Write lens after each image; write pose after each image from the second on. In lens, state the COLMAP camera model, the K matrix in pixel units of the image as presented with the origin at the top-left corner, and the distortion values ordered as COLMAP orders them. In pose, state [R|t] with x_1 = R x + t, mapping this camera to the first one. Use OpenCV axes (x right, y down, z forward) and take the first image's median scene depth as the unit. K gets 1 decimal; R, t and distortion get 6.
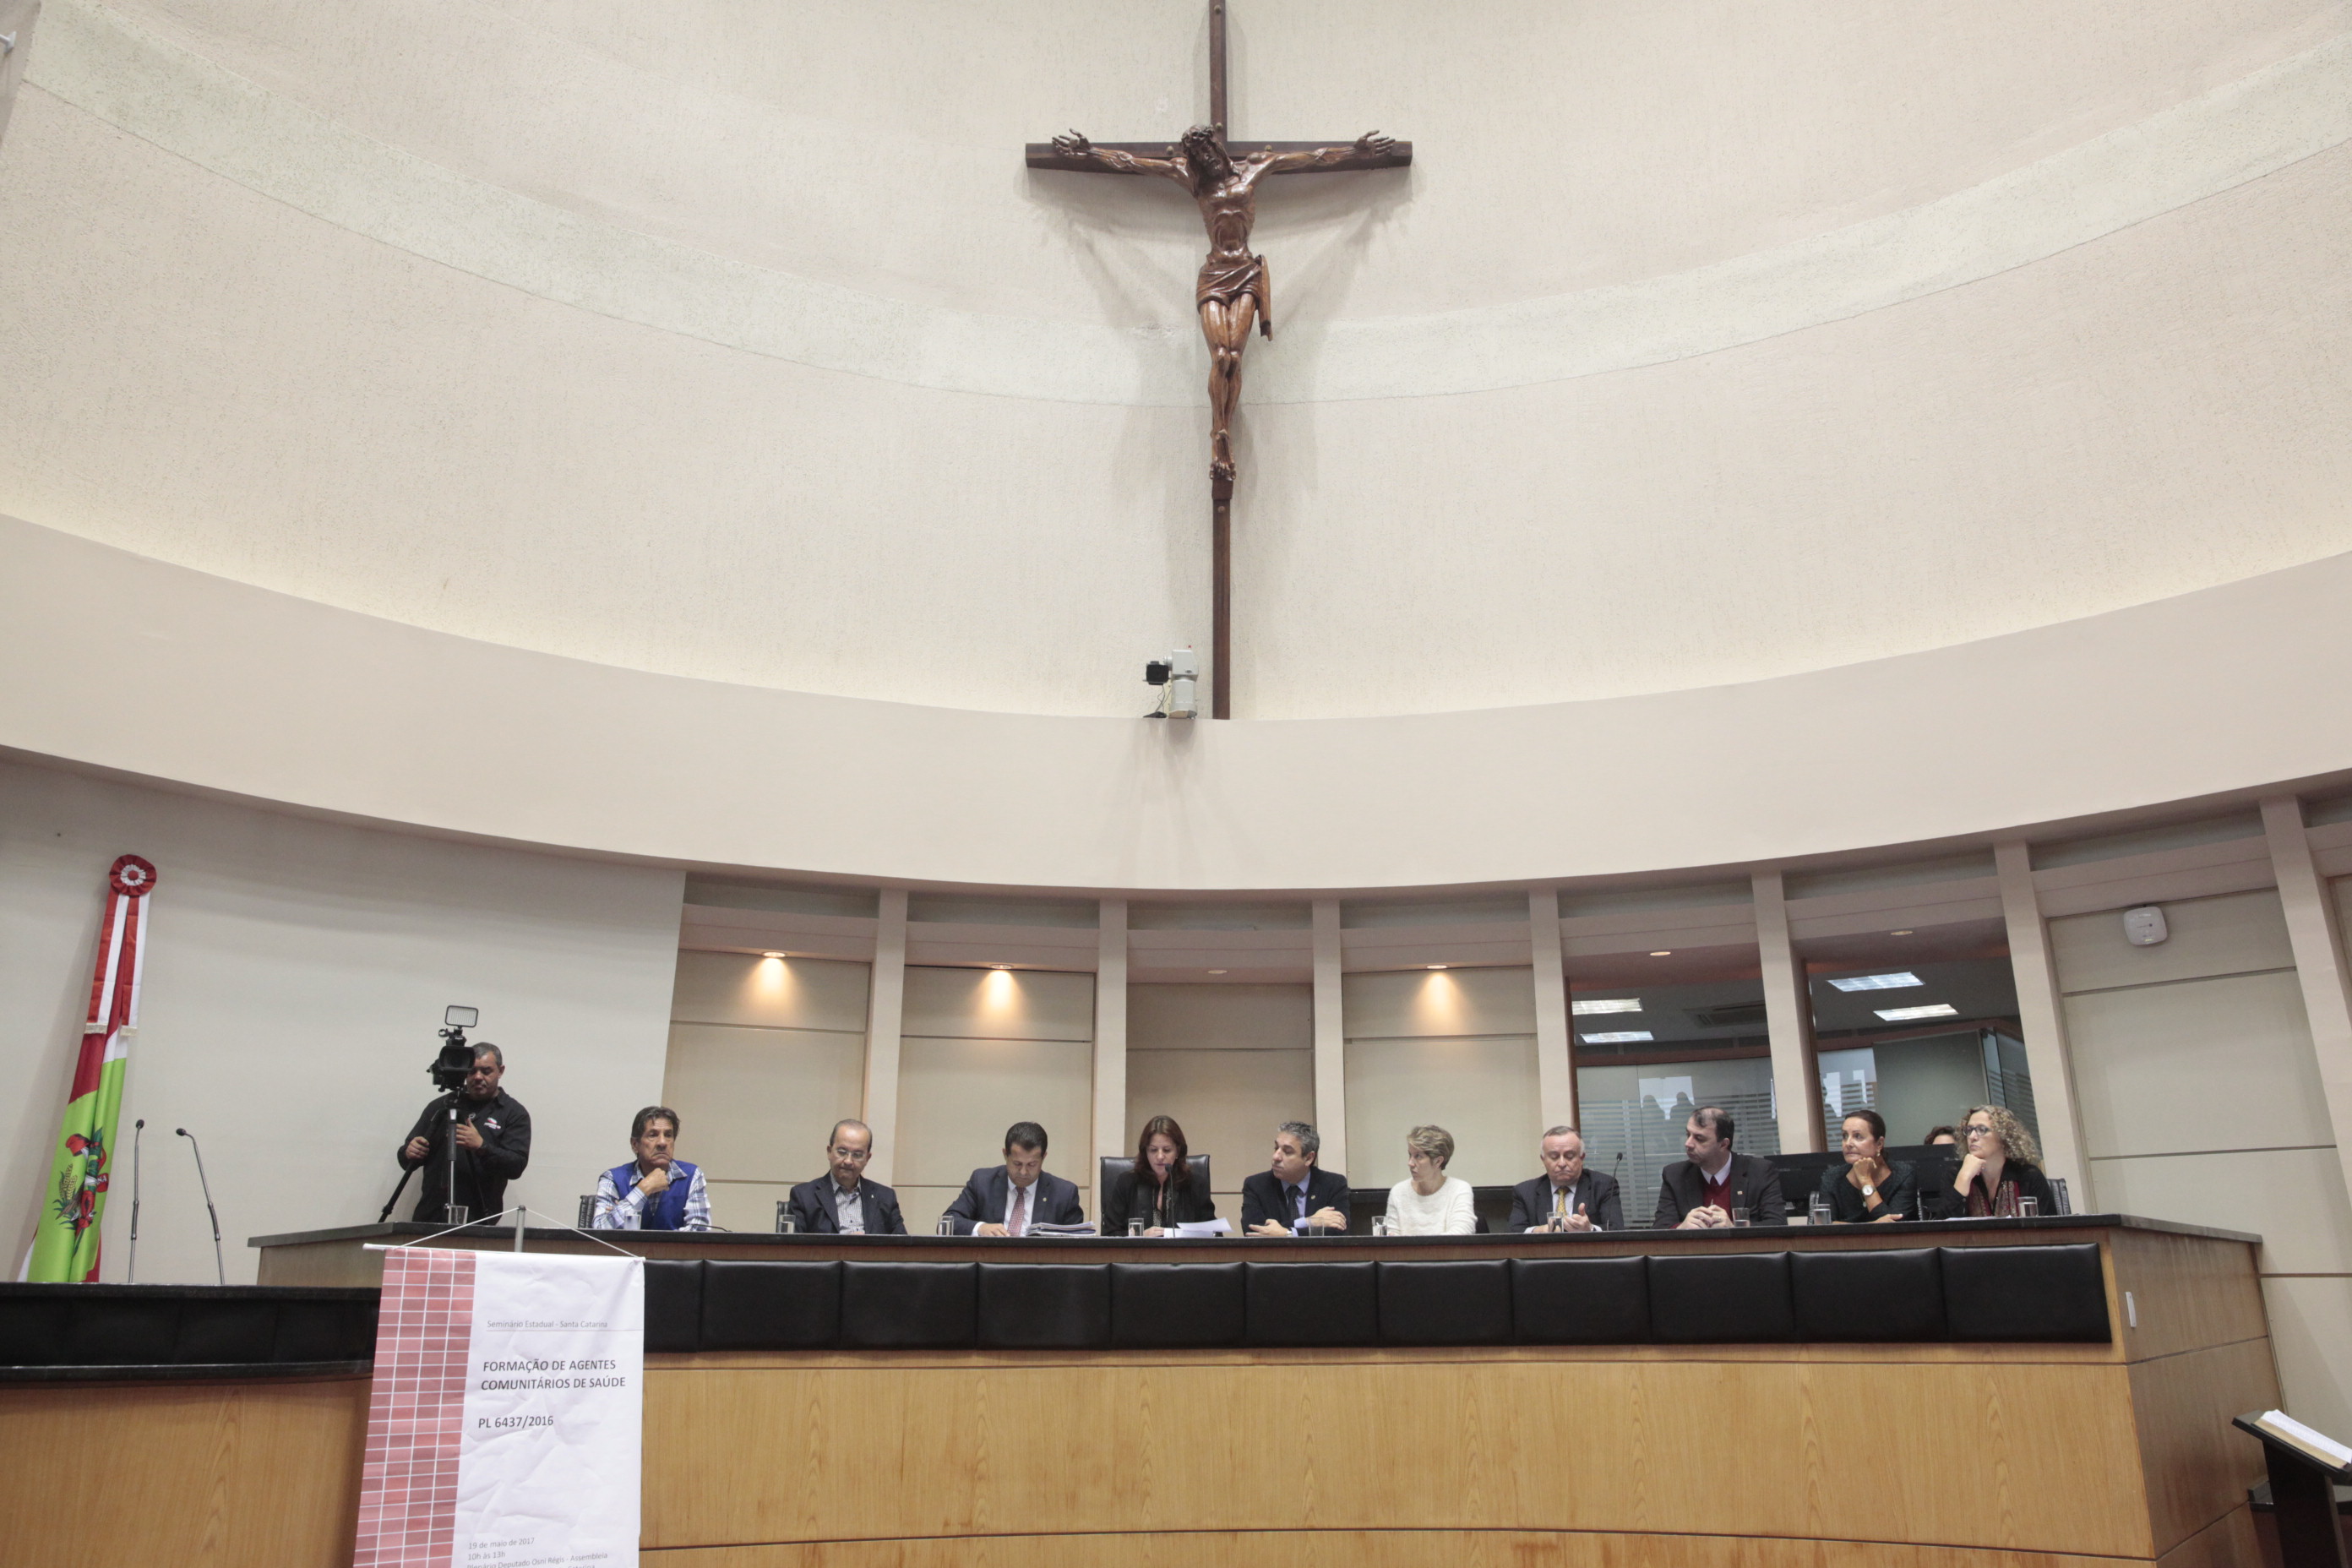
lens RADIAL K [[1845.6, 0, 1185.1], [0, 1845.6, 752.7], [0, 0, 1]] dist [-0.098993, 0.104305]
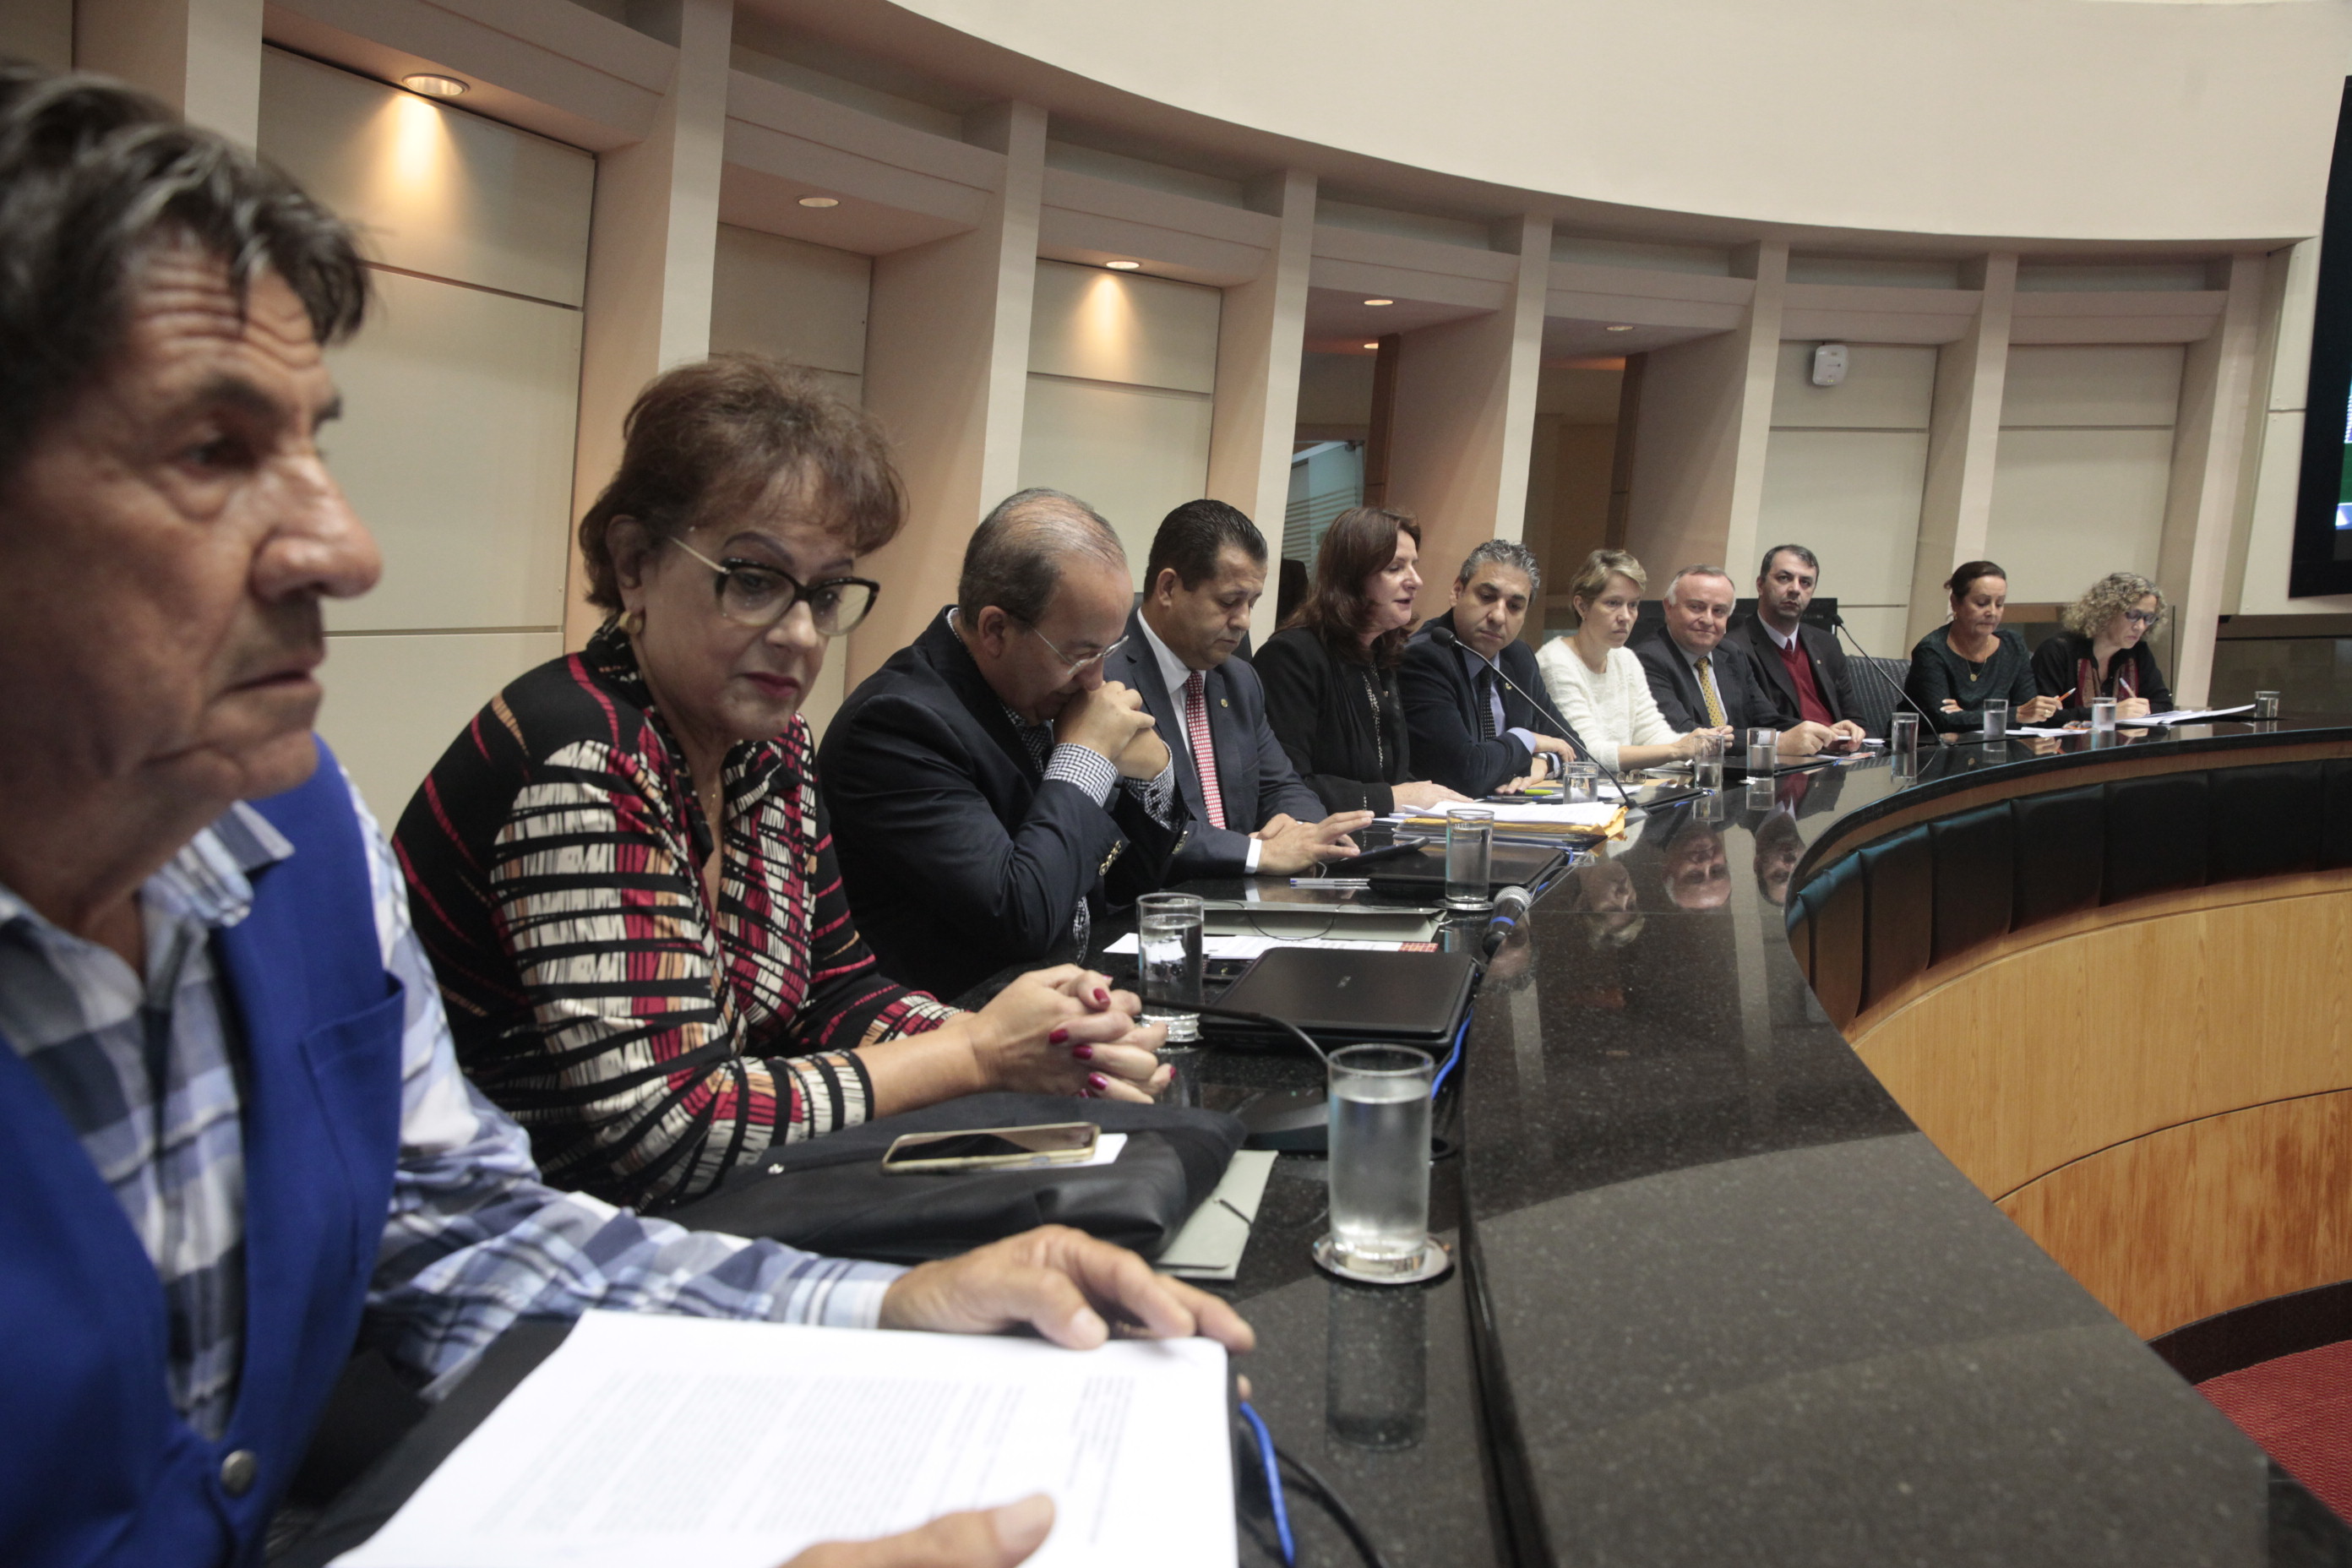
lens RADIAL K [[1679.8, 0, 1176.0], [0, 1679.8, 784.0], [0, 0, 1]] dist [-0.103696, 0.082924]
pose [[0.563249, -0.087609, 0.821630, -0.323088], [-0.221229, 0.942071, 0.252110, 0.143840], [-0.796121, -0.323769, 0.511239, 0.699768]]
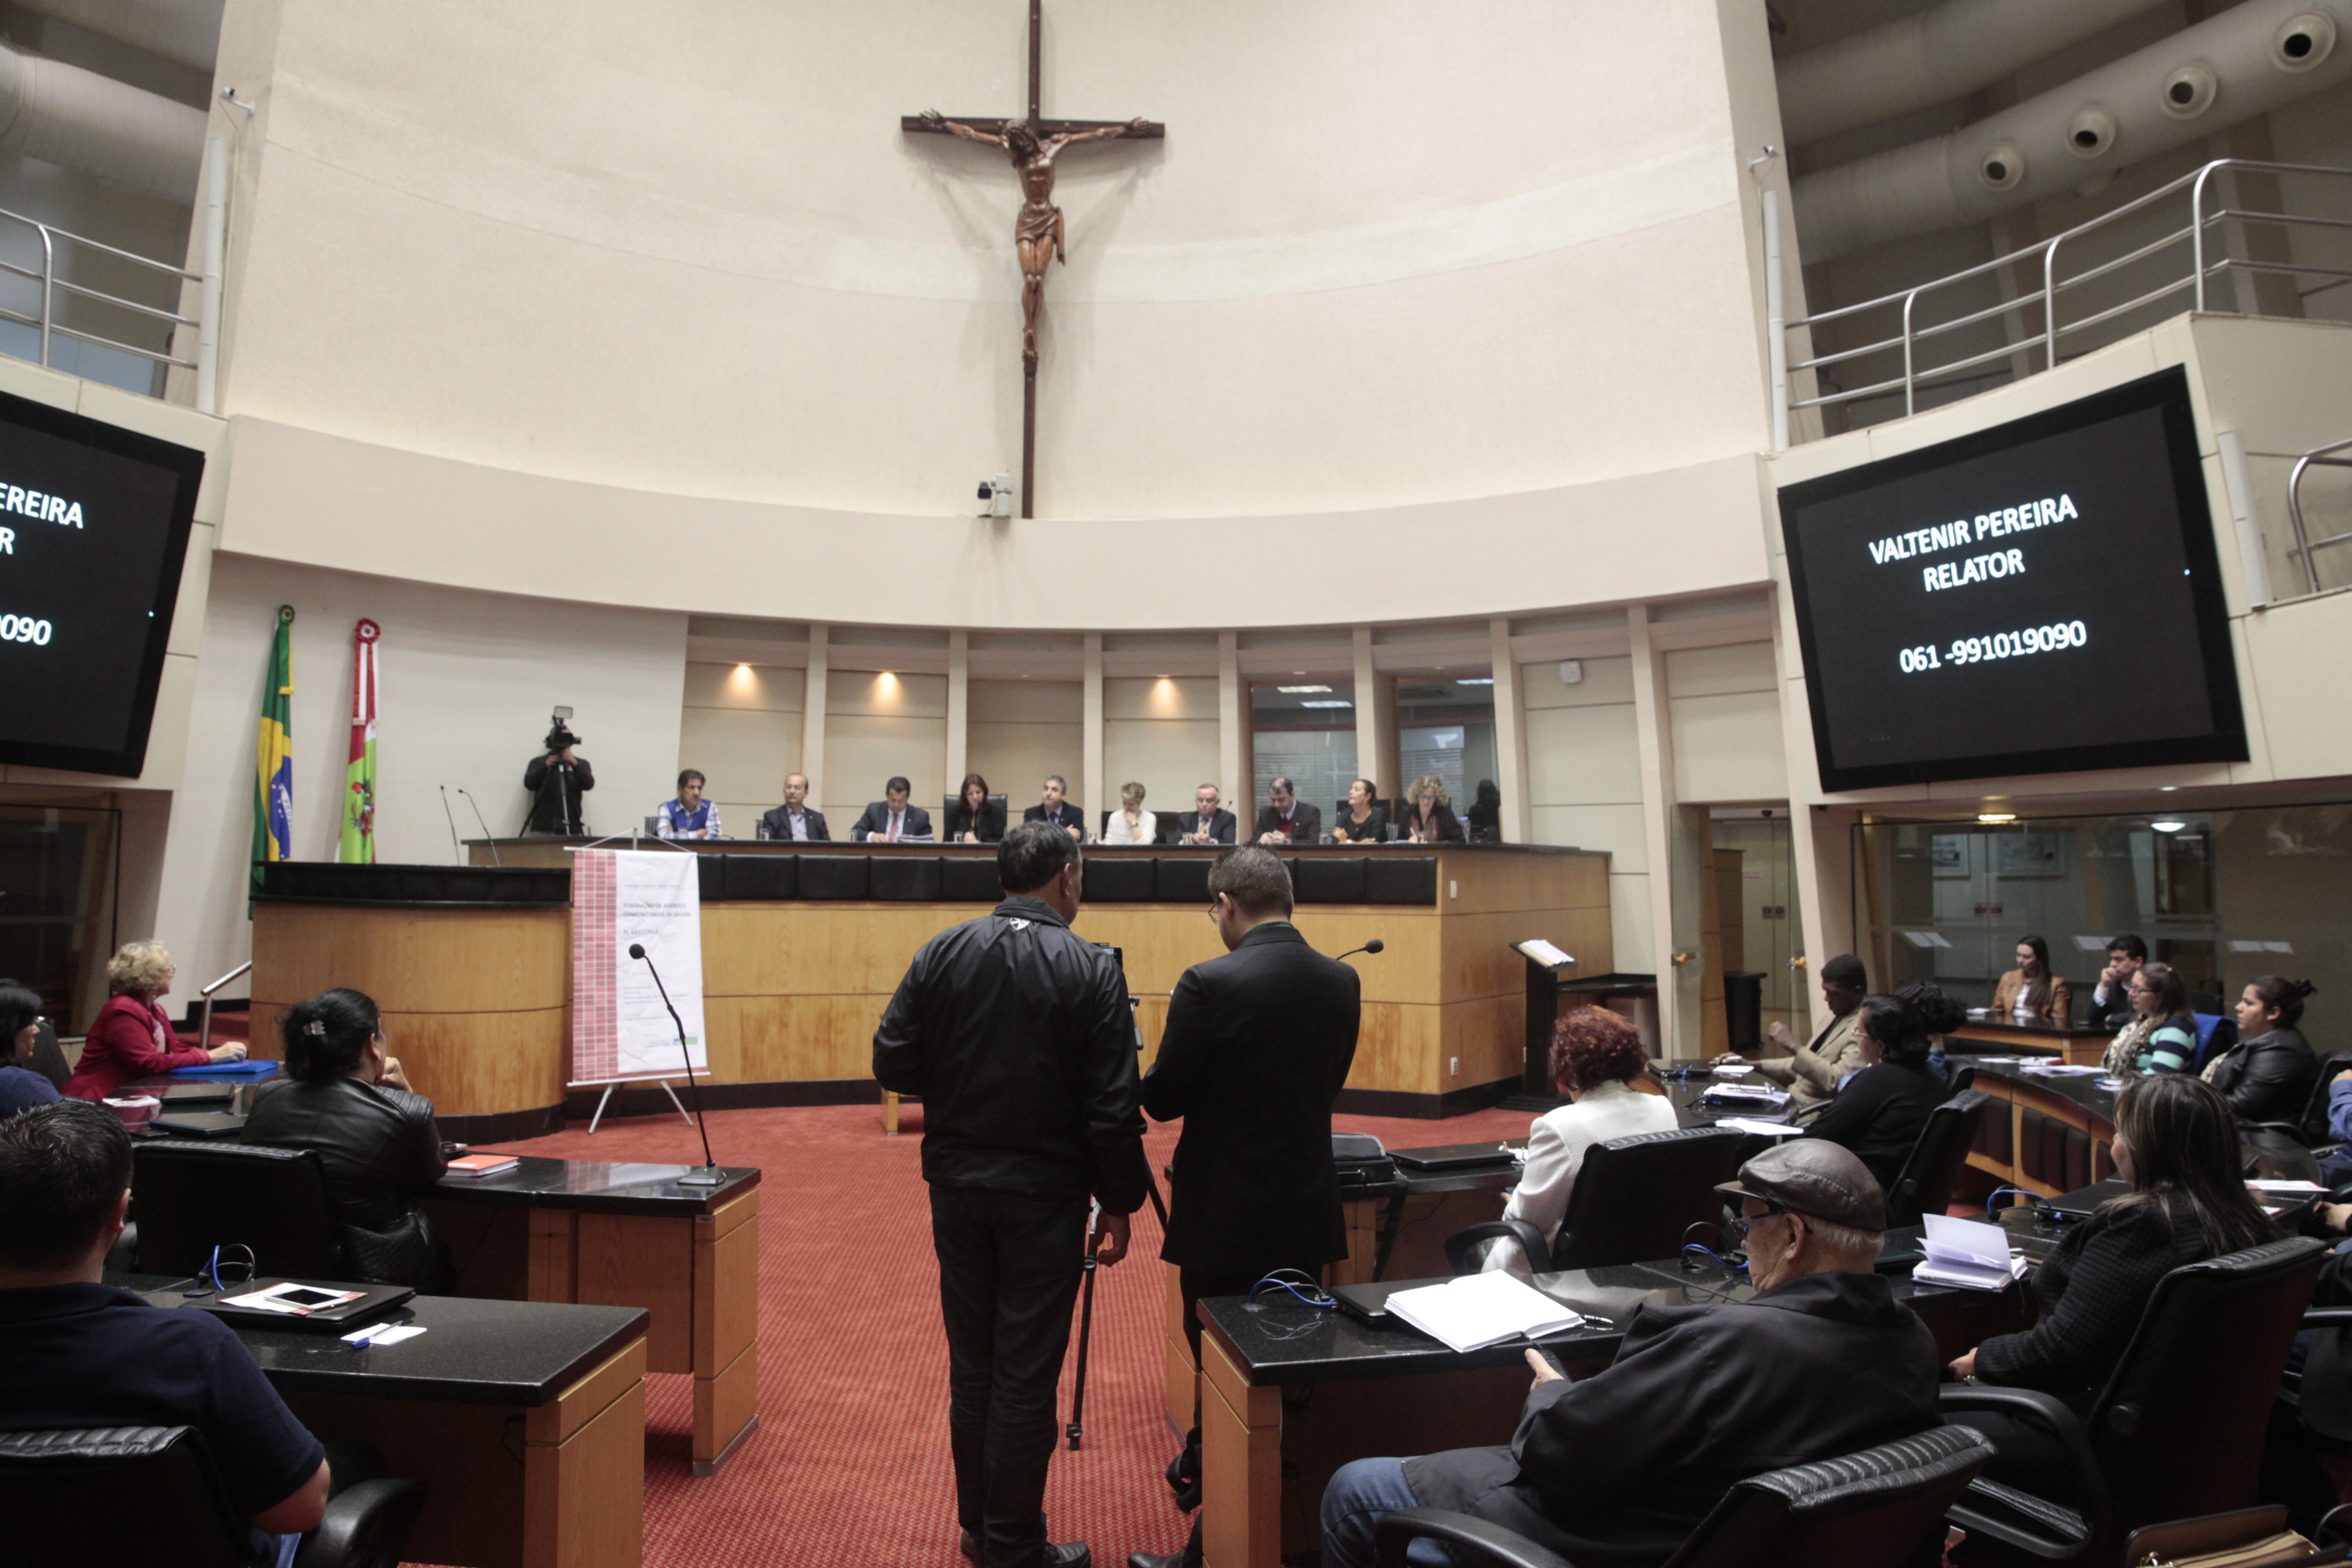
lens RADIAL K [[1679.8, 0, 1176.0], [0, 1679.8, 784.0], [0, 0, 1]] dist [-0.103696, 0.082924]
pose [[0.998155, 0.014116, 0.059059, 0.069332], [-0.027441, 0.972485, 0.231344, -0.140429], [-0.054168, -0.232537, 0.971078, -0.470920]]
